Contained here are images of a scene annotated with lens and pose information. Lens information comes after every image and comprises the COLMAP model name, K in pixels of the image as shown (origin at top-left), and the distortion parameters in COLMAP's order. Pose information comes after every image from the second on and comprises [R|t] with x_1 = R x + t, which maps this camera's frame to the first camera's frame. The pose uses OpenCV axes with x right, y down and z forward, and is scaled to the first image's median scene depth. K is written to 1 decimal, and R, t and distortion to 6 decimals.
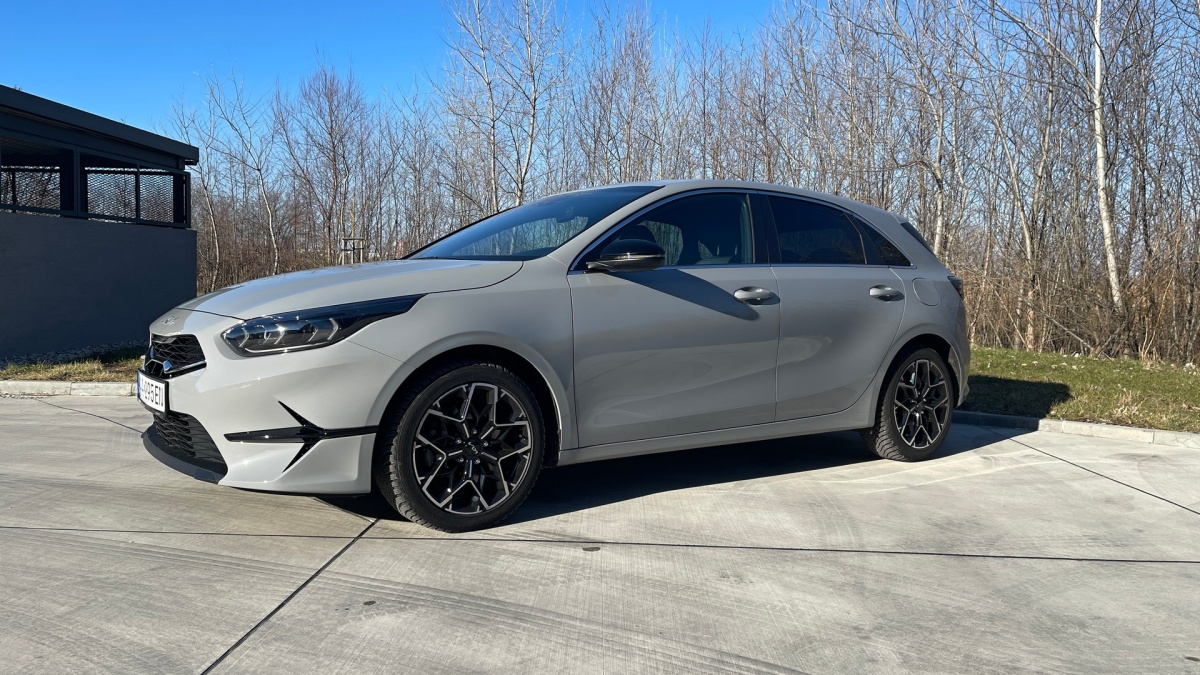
lens RADIAL K [[948.0, 0, 601.4], [0, 948.0, 335.6], [0, 0, 1]] dist [0.013619, -0.002683]
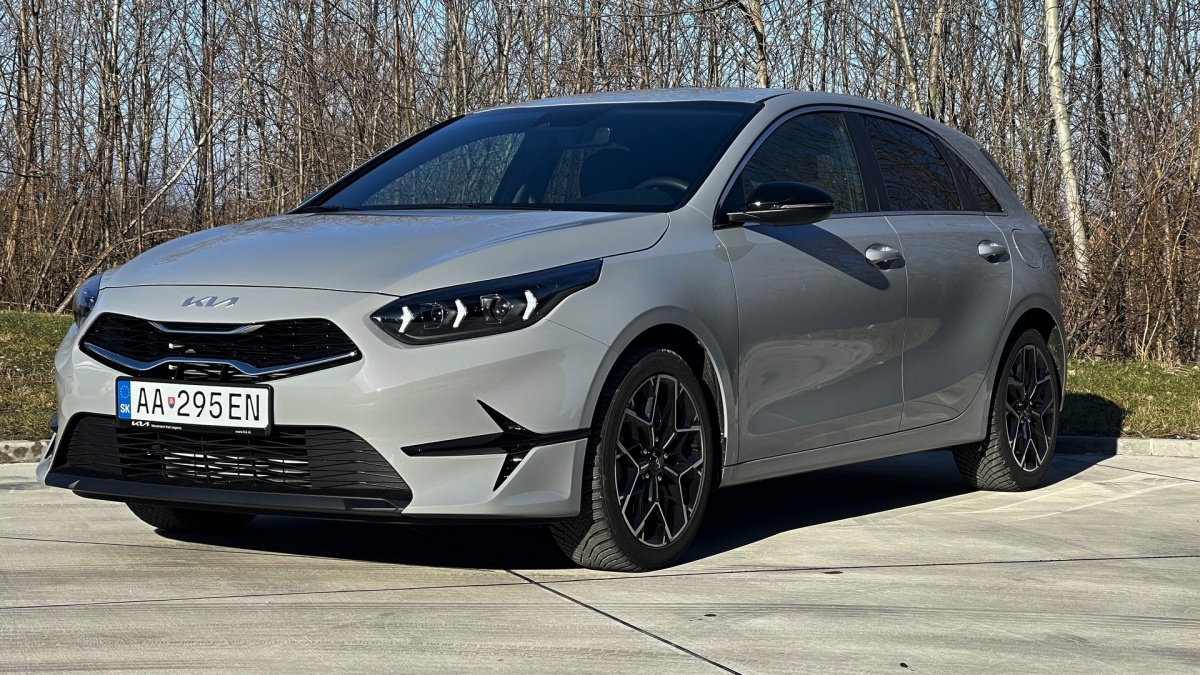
lens RADIAL K [[2398.0, 0, 611.0], [0, 2398.0, 343.1], [0, 0, 1]] dist [-0.059165, 0.000000]
pose [[0.928525, -0.025897, 0.370365, -0.787562], [0.029363, 0.999562, -0.003721, 0.027576], [-0.370107, 0.014330, 0.928879, -0.691302]]
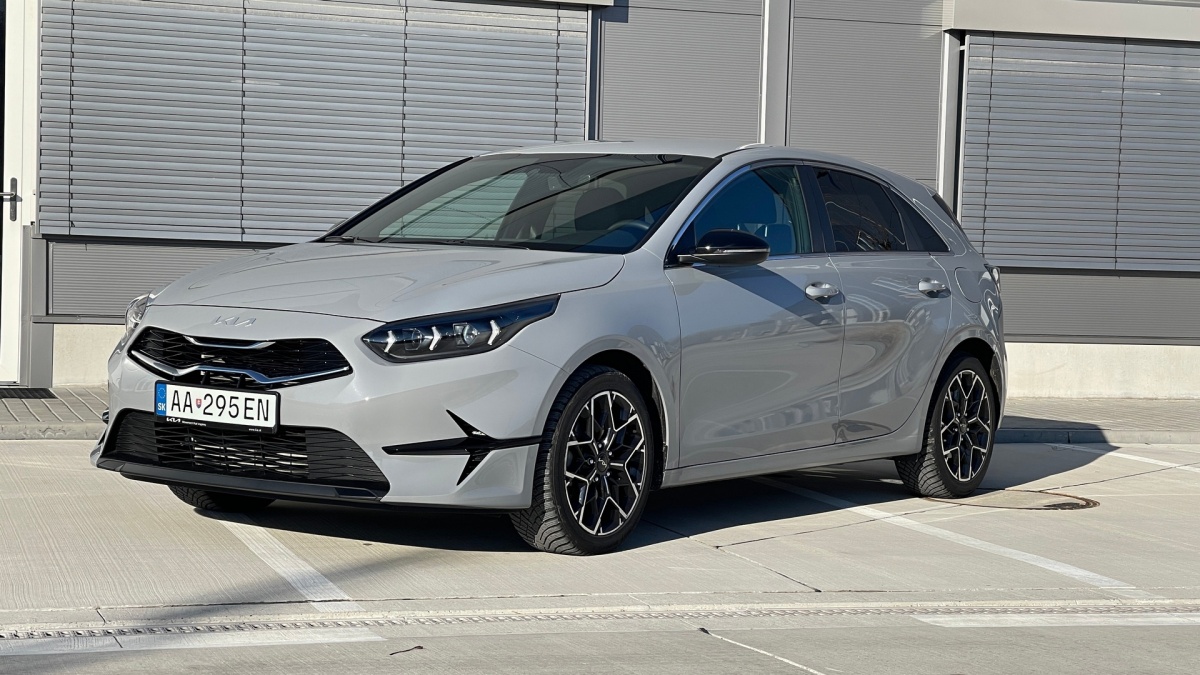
lens RADIAL K [[2398.0, 0, 591.4], [0, 2398.0, 335.3], [0, 0, 1]] dist [-0.059165, 0.000000]
pose [[0.946708, 0.001314, 0.322089, -0.793125], [-0.000420, 0.999996, -0.002844, 0.002156], [-0.322092, 0.002557, 0.946705, -1.046703]]
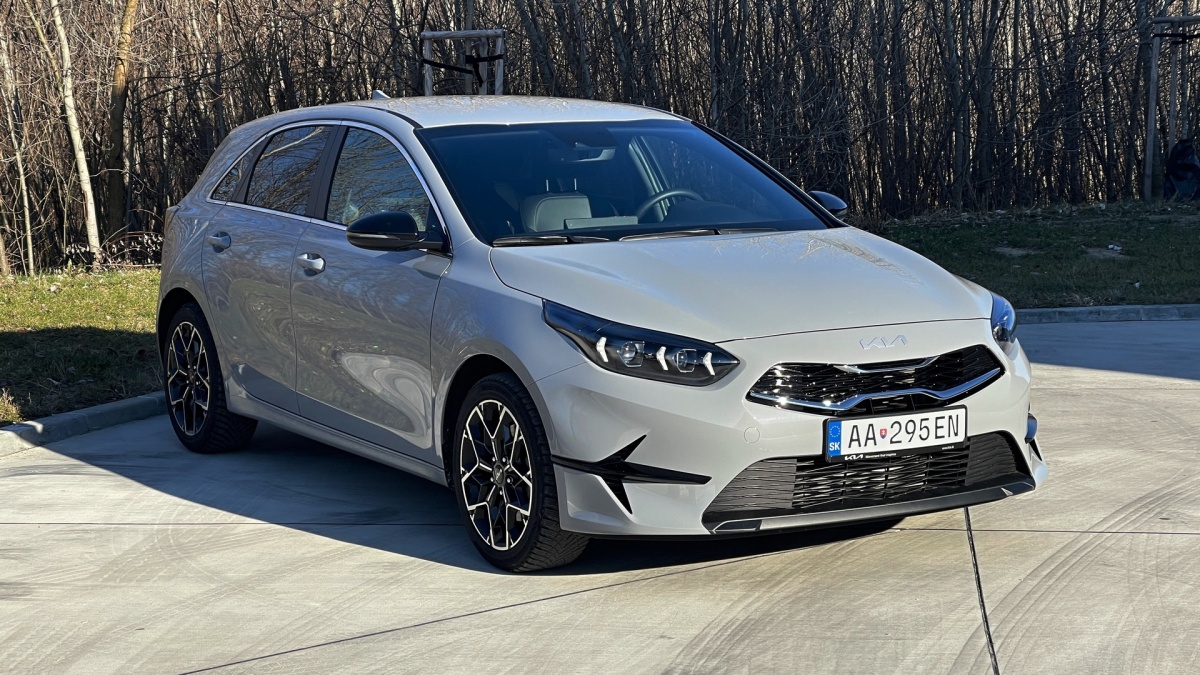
lens RADIAL K [[2166.7, 0, 606.3], [0, 2166.7, 327.4], [0, 0, 1]] dist [0.186735, 0.000000]
pose [[0.108395, -0.141179, 0.984032, -2.136318], [0.063417, 0.988830, 0.134882, -0.270056], [-0.992083, 0.047784, 0.116137, 0.959814]]
